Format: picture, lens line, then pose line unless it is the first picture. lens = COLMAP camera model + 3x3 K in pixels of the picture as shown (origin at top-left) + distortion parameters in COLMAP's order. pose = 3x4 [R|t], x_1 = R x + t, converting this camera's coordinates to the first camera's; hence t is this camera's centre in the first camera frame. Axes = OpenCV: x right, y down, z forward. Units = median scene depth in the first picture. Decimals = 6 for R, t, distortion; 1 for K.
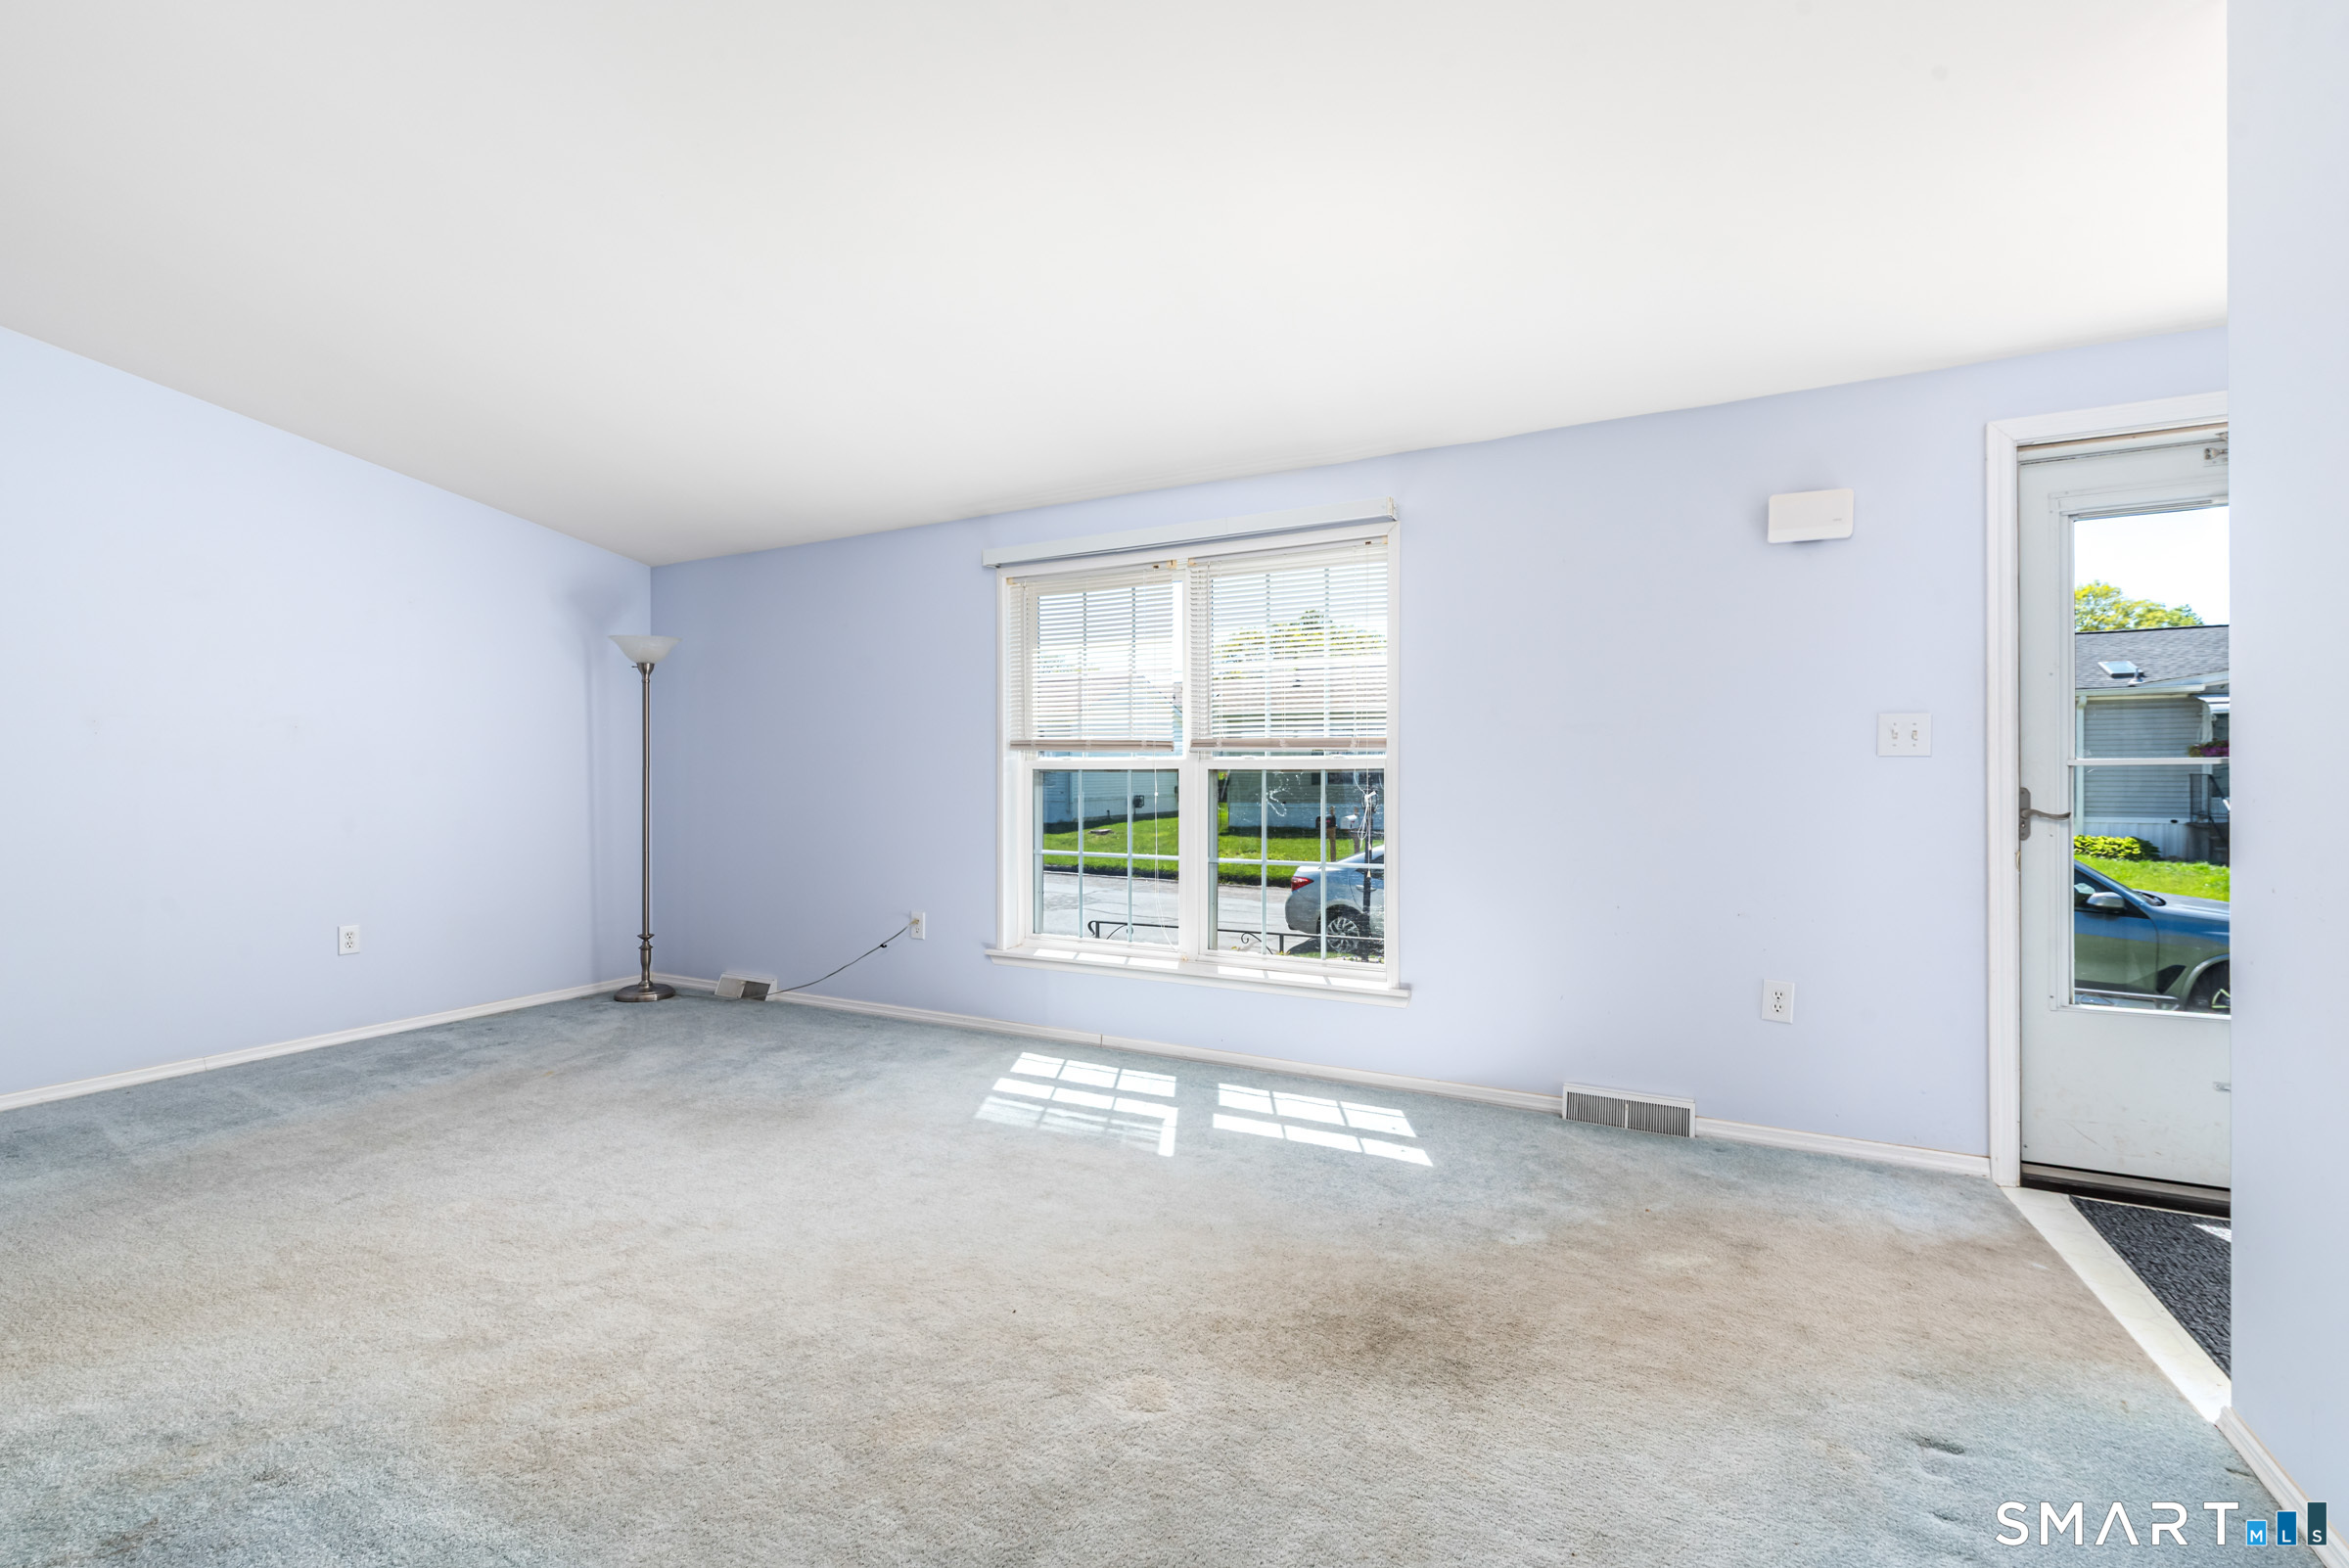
lens RADIAL K [[1018.6, 0, 1166.8], [0, 1018.6, 793.4], [0, 0, 1]] dist [0.000131, 0.000187]
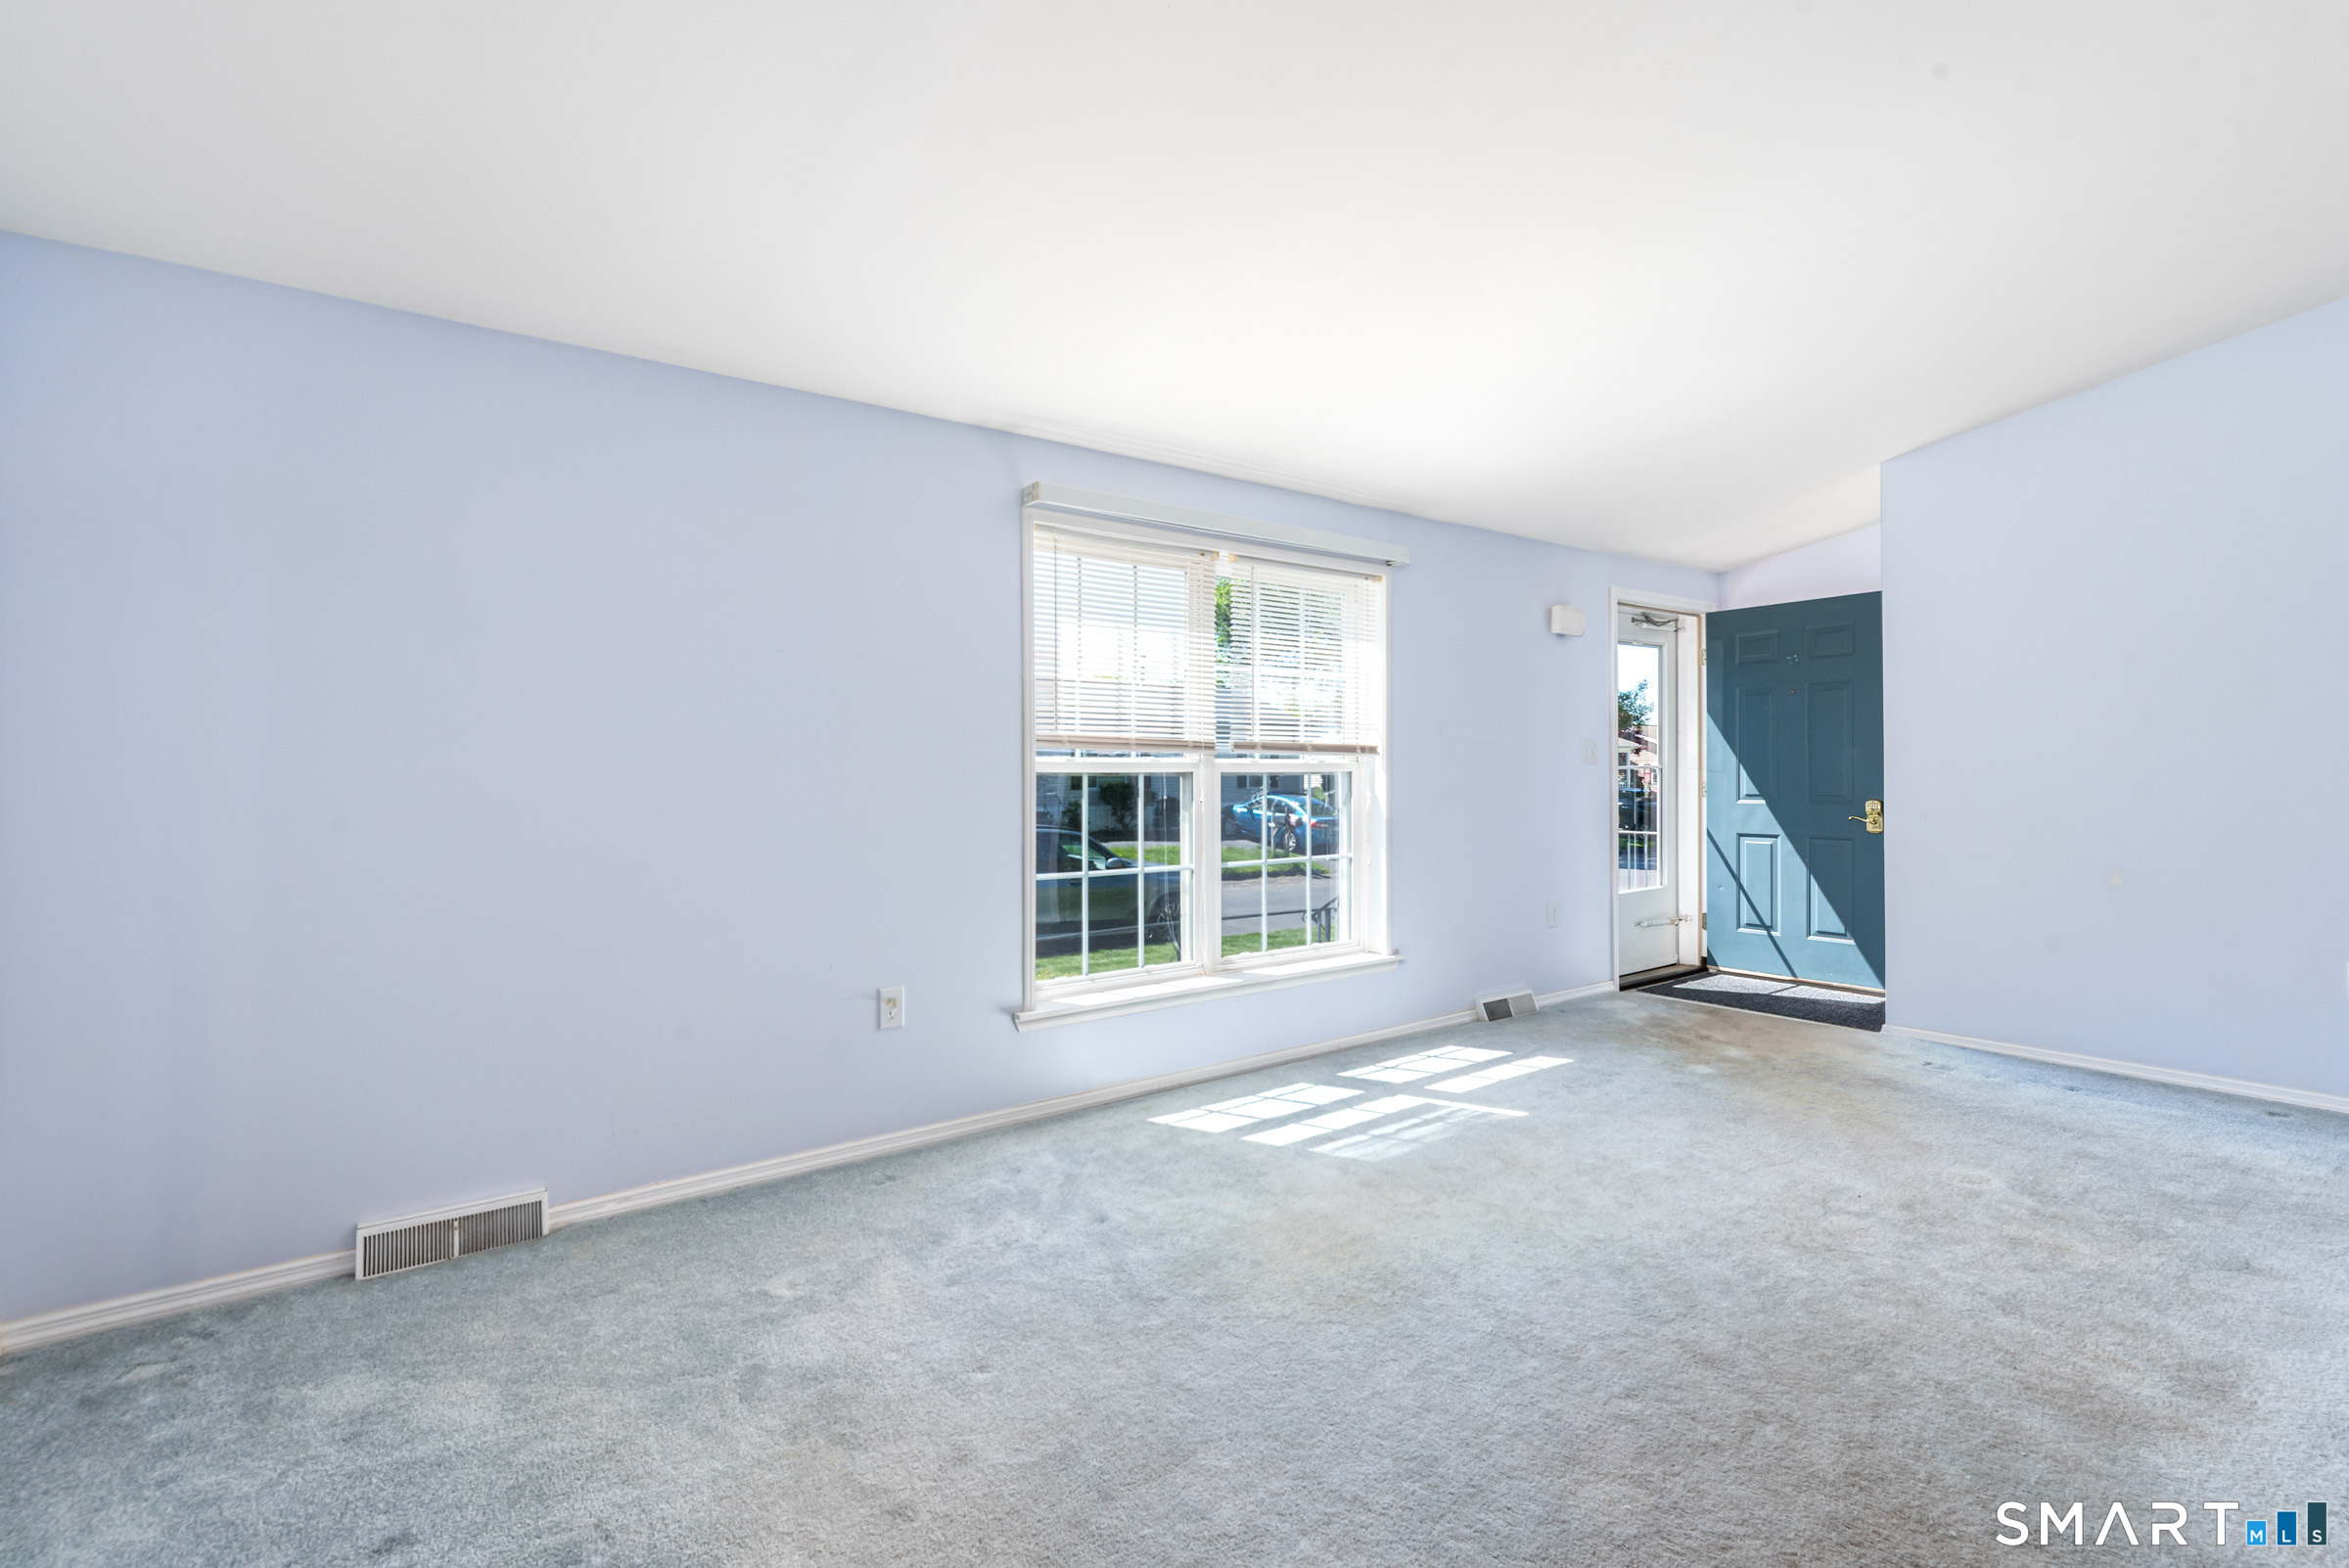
lens RADIAL K [[1018.6, 0, 1166.0], [0, 1018.6, 776.7], [0, 0, 1]] dist [0.000131, 0.000187]
pose [[0.458455, 0.000977, 0.888717, -1.027431], [0.031904, 0.999337, -0.017557, -0.004967], [-0.888145, 0.036403, 0.458120, 0.726353]]
